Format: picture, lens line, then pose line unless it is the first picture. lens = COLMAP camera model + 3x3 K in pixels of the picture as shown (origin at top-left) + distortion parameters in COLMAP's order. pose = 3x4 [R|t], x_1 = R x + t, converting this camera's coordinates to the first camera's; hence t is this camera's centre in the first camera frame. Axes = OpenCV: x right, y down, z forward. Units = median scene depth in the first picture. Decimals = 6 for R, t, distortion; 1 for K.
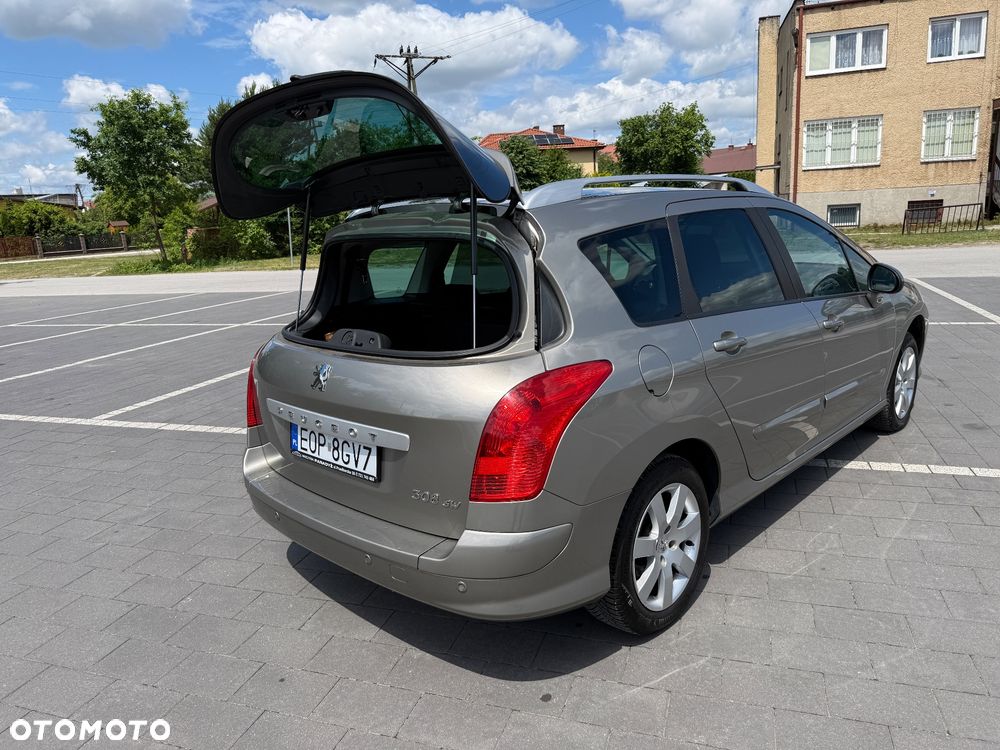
lens RADIAL K [[714.6, 0, 502.9], [0, 714.6, 374.3], [0, 0, 1]] dist [0.026299, -0.035017]
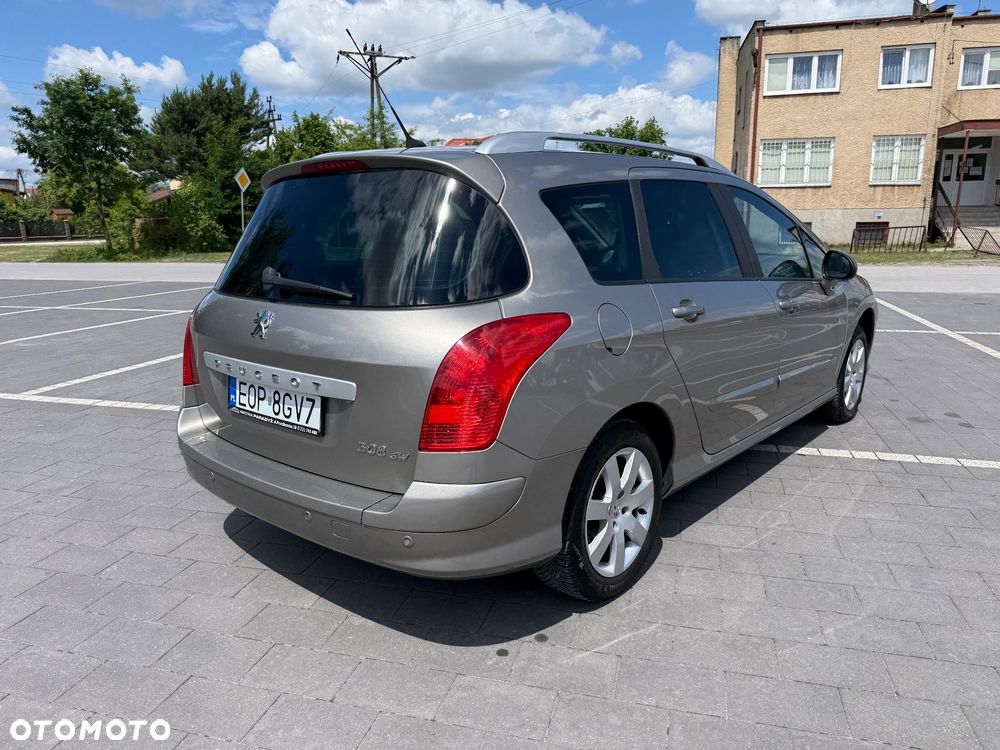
lens RADIAL K [[713.2, 0, 508.8], [0, 713.2, 382.6], [0, 0, 1]] dist [0.035028, -0.047642]
pose [[0.997202, 0.028669, 0.069034, 0.002393], [-0.028566, 0.999589, -0.002491, 0.037280], [-0.069077, 0.000512, 0.997611, 0.019625]]
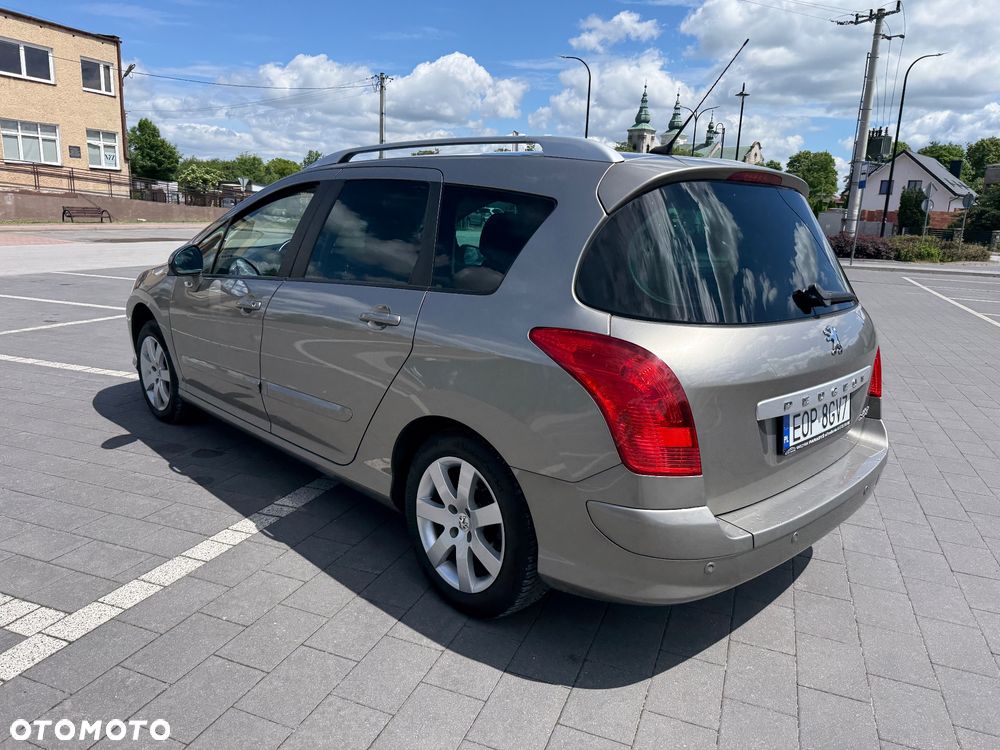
lens RADIAL K [[714.3, 0, 505.9], [0, 714.3, 362.4], [0, 0, 1]] dist [0.029900, -0.038782]
pose [[0.042404, -0.152166, 0.987445, -0.612459], [0.180680, 0.973206, 0.142213, -0.091534], [-0.982627, 0.172381, 0.068762, 0.692069]]
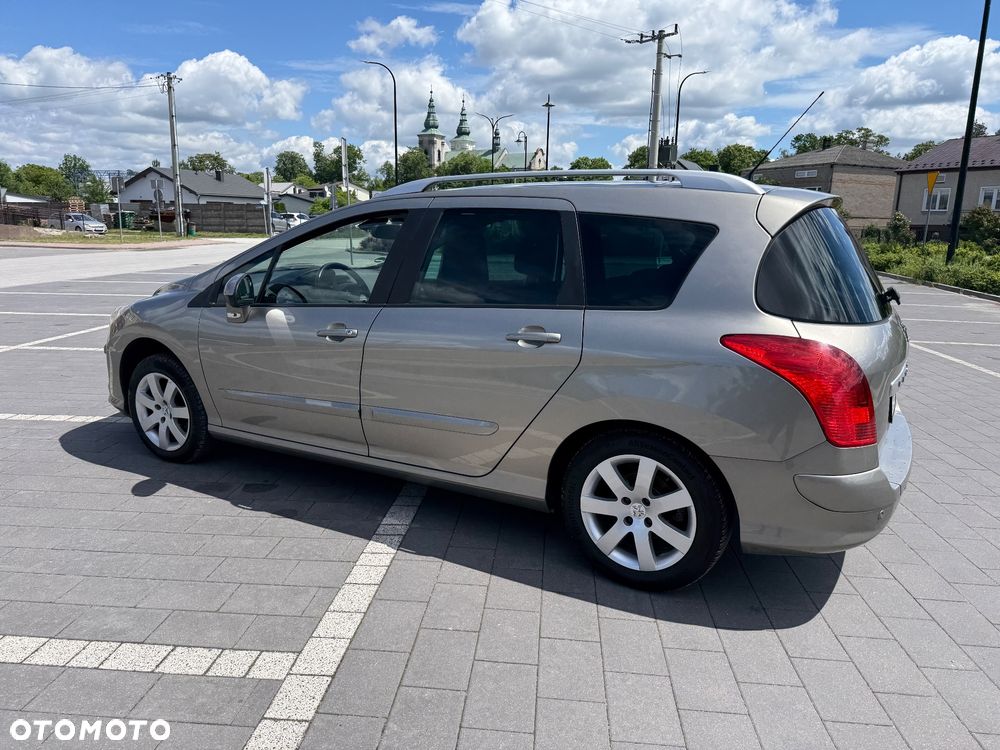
lens RADIAL K [[713.2, 0, 506.0], [0, 713.2, 372.9], [0, 0, 1]] dist [0.020551, -0.029012]
pose [[-0.236883, -0.152762, 0.959453, -0.639502], [0.211114, 0.955869, 0.204314, -0.159933], [-0.948323, 0.250953, -0.194179, 0.958811]]
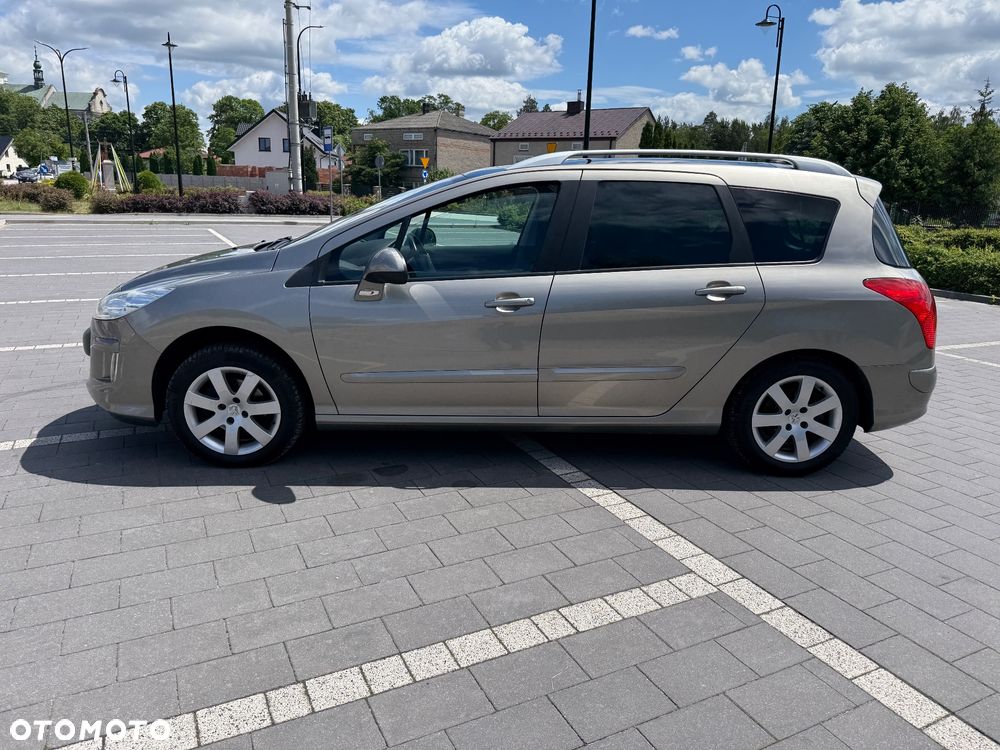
lens RADIAL K [[713.2, 0, 506.0], [0, 713.2, 372.9], [0, 0, 1]] dist [0.020551, -0.029012]
pose [[-0.709902, -0.145011, 0.689211, -0.433150], [0.162686, 0.918348, 0.360792, -0.281640], [-0.685254, 0.368252, -0.628345, 1.441891]]
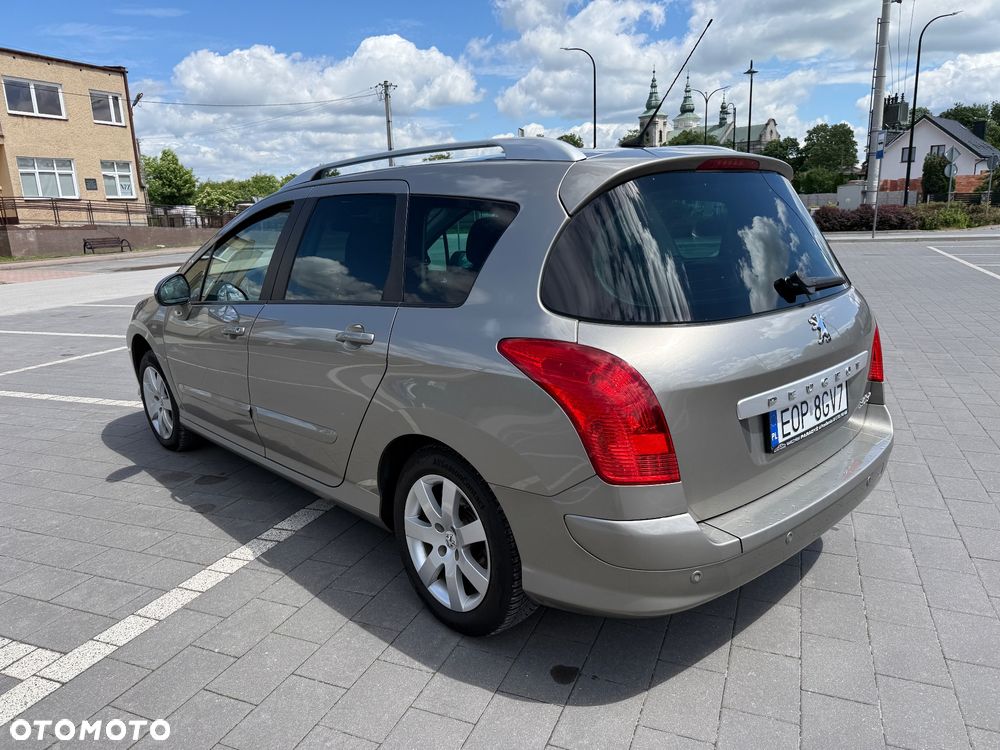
lens RADIAL K [[714.6, 0, 502.9], [0, 714.6, 374.3], [0, 0, 1]] dist [0.026299, -0.035017]
pose [[0.071570, -0.173281, 0.982269, -0.595840], [0.252513, 0.955861, 0.150224, -0.090045], [-0.964943, 0.237284, 0.112166, 0.658181]]
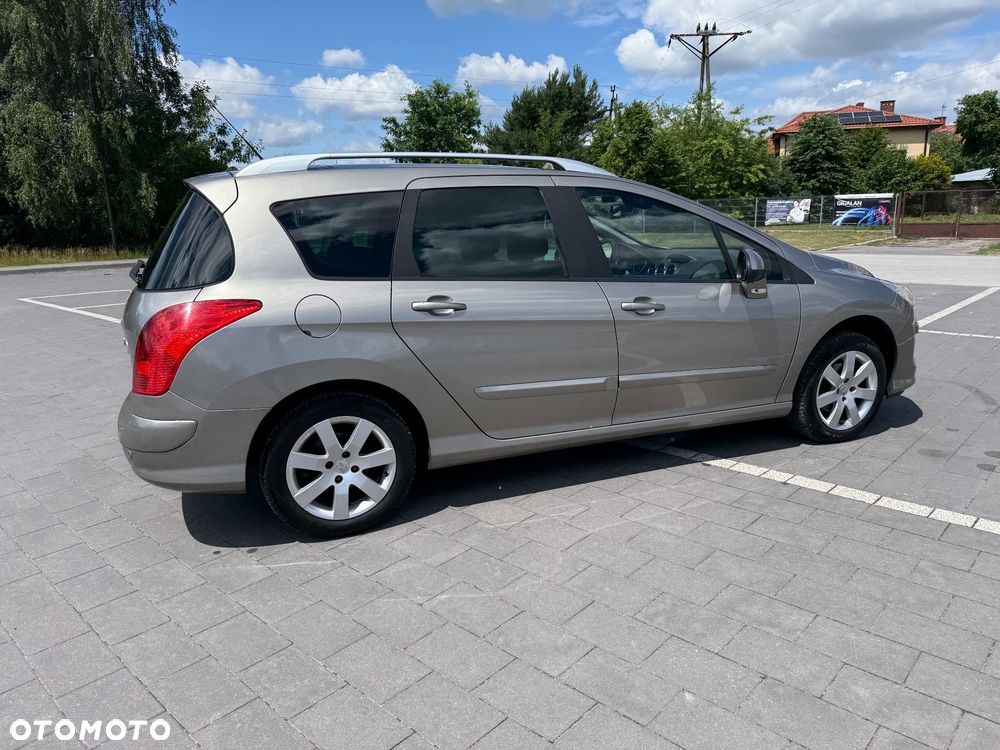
lens RADIAL K [[716.8, 0, 511.2], [0, 716.8, 381.1], [0, 0, 1]] dist [0.033884, -0.043814]
pose [[0.910233, 0.126135, -0.394418, 0.502610], [-0.114626, 0.992009, 0.052712, 0.000667], [0.397915, -0.002770, 0.917418, 0.009932]]
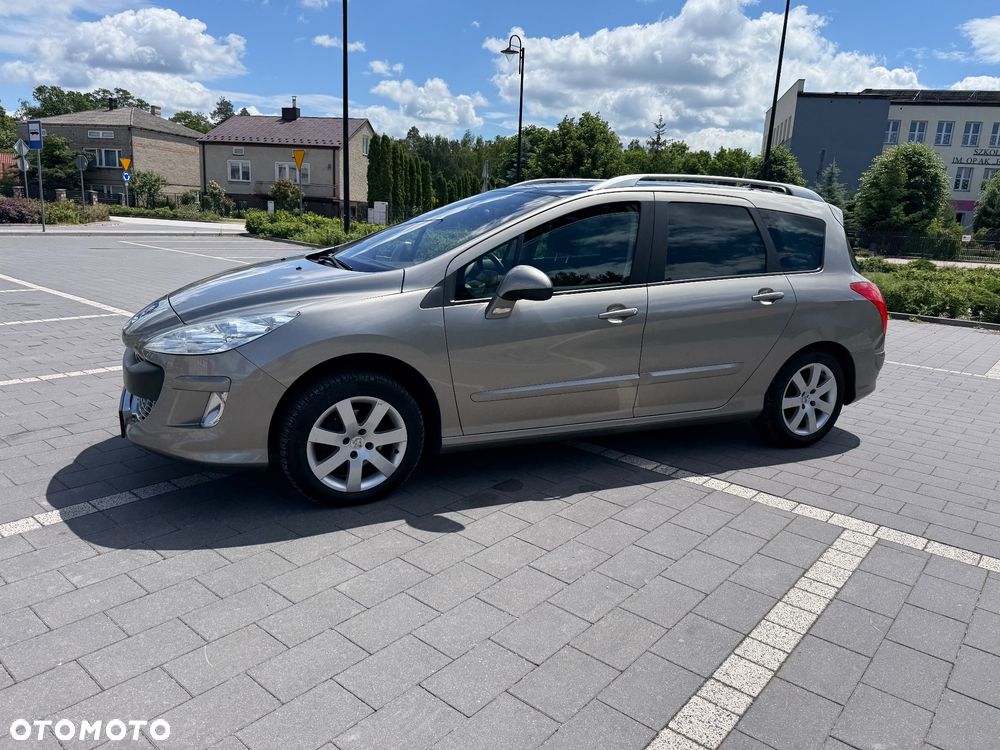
lens RADIAL K [[714.3, 0, 505.9], [0, 714.3, 362.4], [0, 0, 1]] dist [0.029900, -0.038782]
pose [[-0.929827, -0.067242, 0.361802, -0.107879], [0.083403, 0.919075, 0.385157, -0.345719], [-0.358421, 0.388305, -0.848972, 1.678662]]
